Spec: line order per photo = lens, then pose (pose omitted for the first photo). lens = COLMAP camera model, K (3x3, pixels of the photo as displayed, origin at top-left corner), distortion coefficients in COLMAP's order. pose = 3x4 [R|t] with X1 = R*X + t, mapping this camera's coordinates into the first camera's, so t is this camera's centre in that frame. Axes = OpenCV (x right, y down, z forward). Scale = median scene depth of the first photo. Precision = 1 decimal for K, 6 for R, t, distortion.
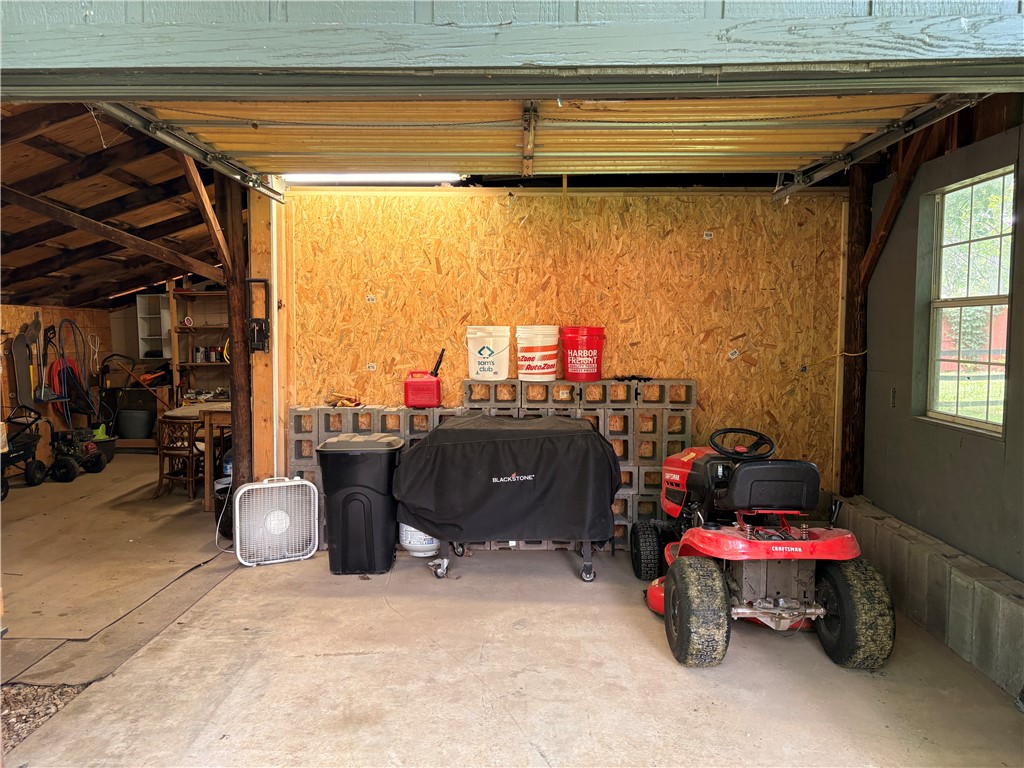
lens RADIAL K [[777.9, 0, 505.1], [0, 777.9, 383.3], [0, 0, 1]] dist [0.076396, -0.082074]
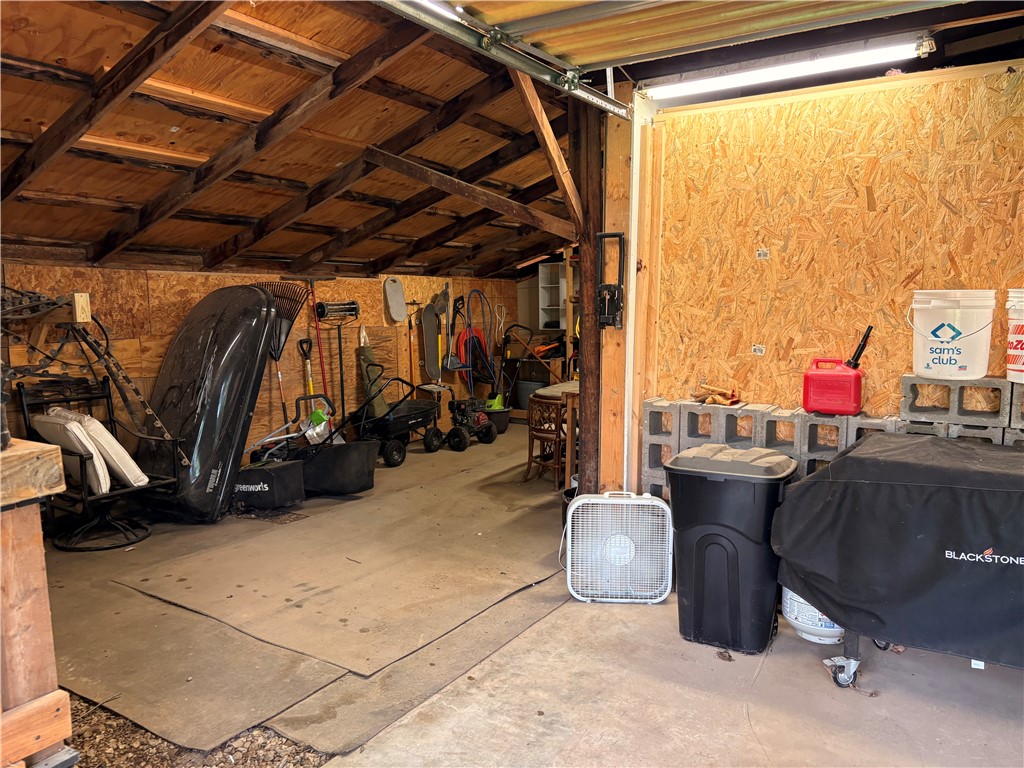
lens RADIAL K [[777.9, 0, 505.1], [0, 777.9, 383.3], [0, 0, 1]] dist [0.076396, -0.082074]
pose [[0.857810, 0.053321, -0.511194, -0.002312], [-0.033098, 0.998270, 0.048587, -0.018458], [0.512900, -0.024759, 0.858091, 0.274077]]
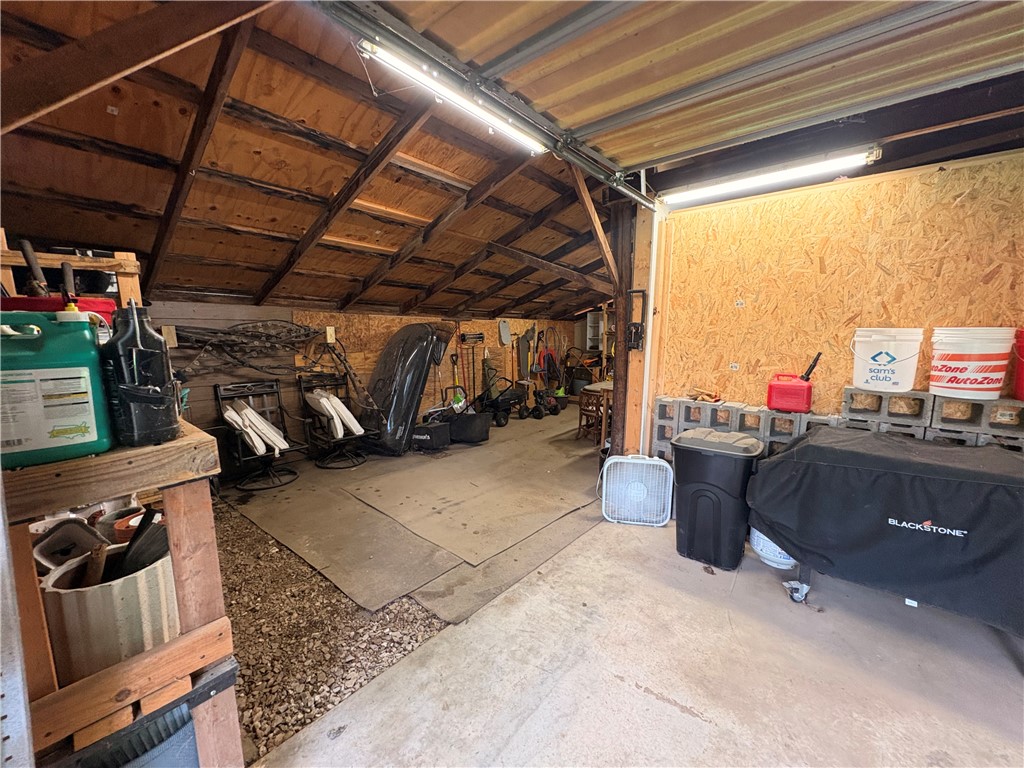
lens RADIAL K [[412.2, 0, 511.1], [0, 412.2, 386.0], [0, 0, 1]] dist [0.000728, 0.000394]
pose [[0.781388, 0.085641, -0.618141, -0.058776], [-0.050885, 0.995984, 0.073667, -0.021392], [0.621968, -0.026109, 0.782608, 0.366376]]
